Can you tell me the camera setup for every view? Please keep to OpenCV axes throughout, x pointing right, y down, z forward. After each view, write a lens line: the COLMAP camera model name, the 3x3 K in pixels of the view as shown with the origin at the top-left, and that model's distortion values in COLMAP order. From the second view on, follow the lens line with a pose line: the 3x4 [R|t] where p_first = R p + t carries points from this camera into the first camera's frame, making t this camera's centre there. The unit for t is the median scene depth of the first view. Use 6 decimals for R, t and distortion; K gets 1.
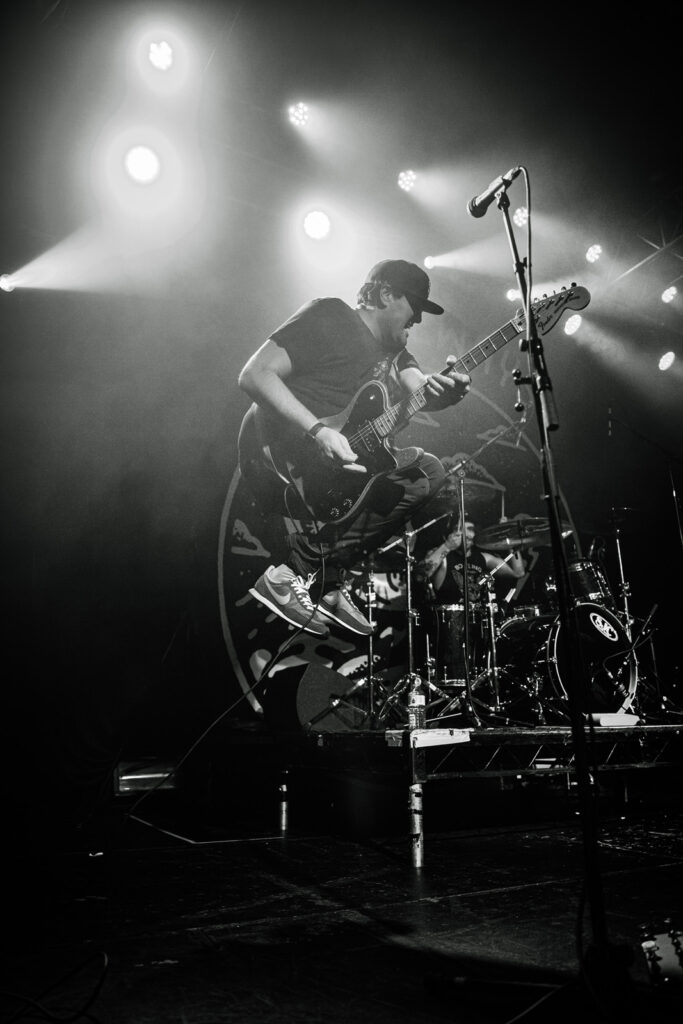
lens RADIAL K [[715.6, 0, 348.0], [0, 715.6, 511.9], [0, 0, 1]] dist [-0.009900, -0.006332]
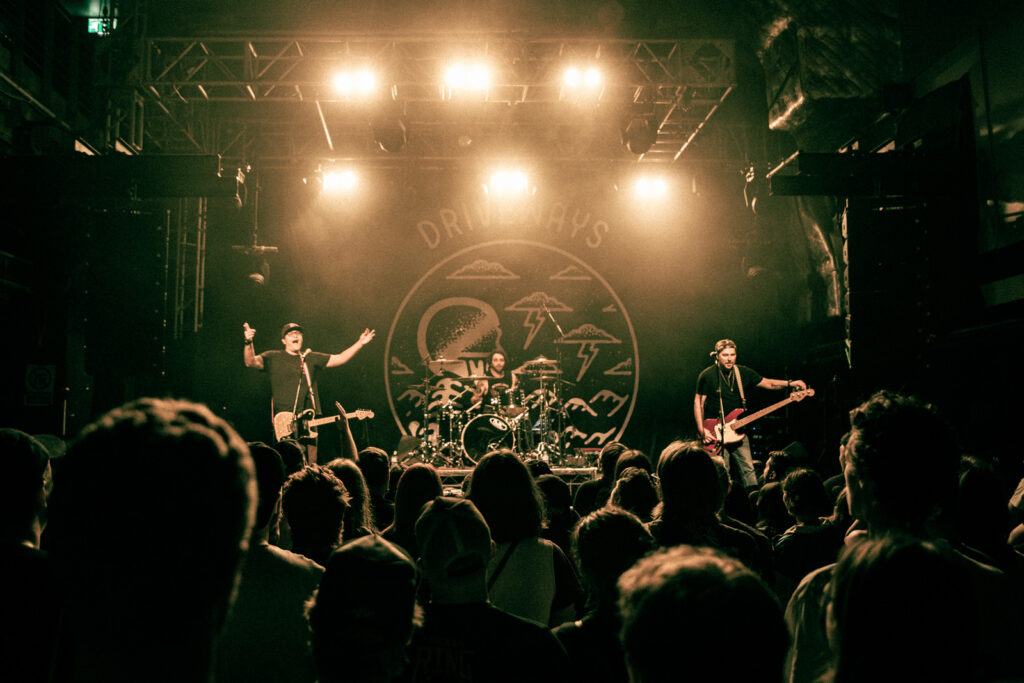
lens RADIAL K [[815.3, 0, 507.2], [0, 815.3, 342.9], [0, 0, 1]] dist [-0.000472, -0.000033]
pose [[0.888641, -0.047757, -0.456110, 1.481175], [0.145121, 0.972738, 0.180890, -0.499126], [0.435036, -0.226938, 0.871345, -1.018803]]
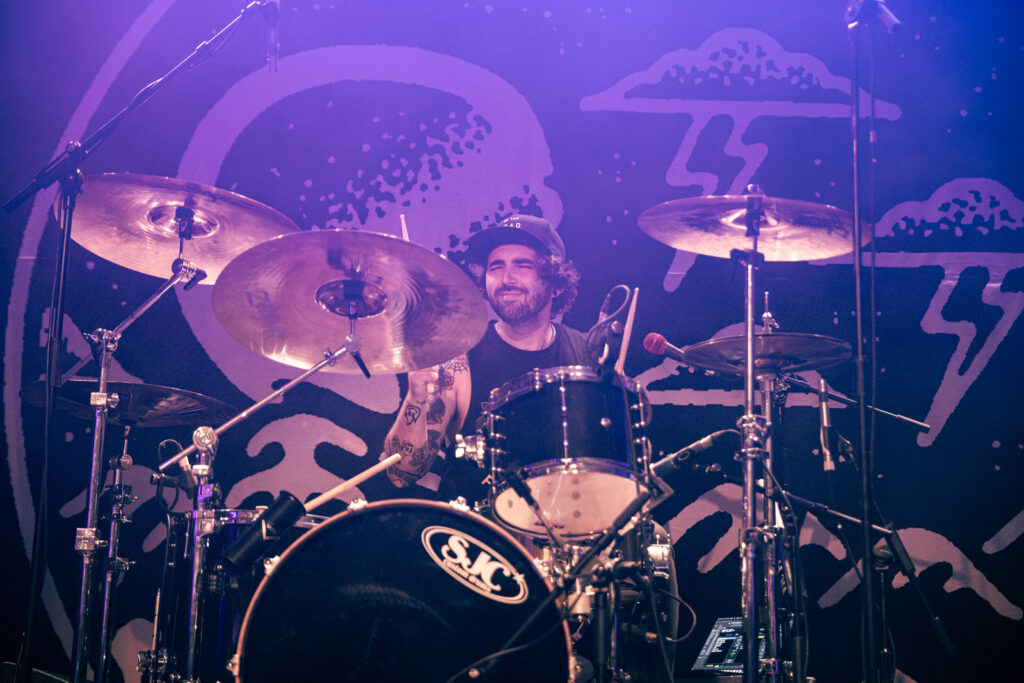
lens RADIAL K [[1877.5, 0, 513.5], [0, 1877.5, 342.8], [0, 0, 1]] dist [0.179089, 0.000000]
pose [[0.851031, -0.084416, -0.518285, 0.846339], [0.126970, 0.990787, 0.047111, 0.016298], [0.509534, -0.105899, 0.853909, 0.253737]]
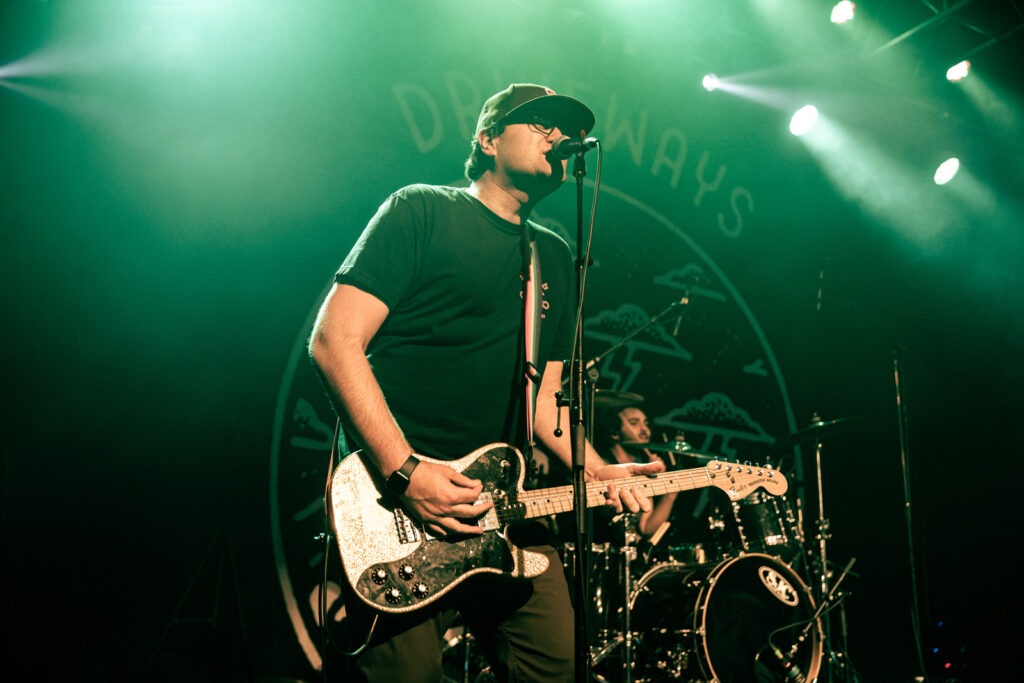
lens RADIAL K [[1140.0, 0, 511.0], [0, 1140.0, 341.7], [0, 0, 1]] dist [0.092106, 0.000000]
pose [[0.999121, 0.041657, 0.004746, 0.062960], [-0.041767, 0.998789, 0.025991, -0.112820], [-0.003658, -0.026166, 0.999651, -0.191189]]
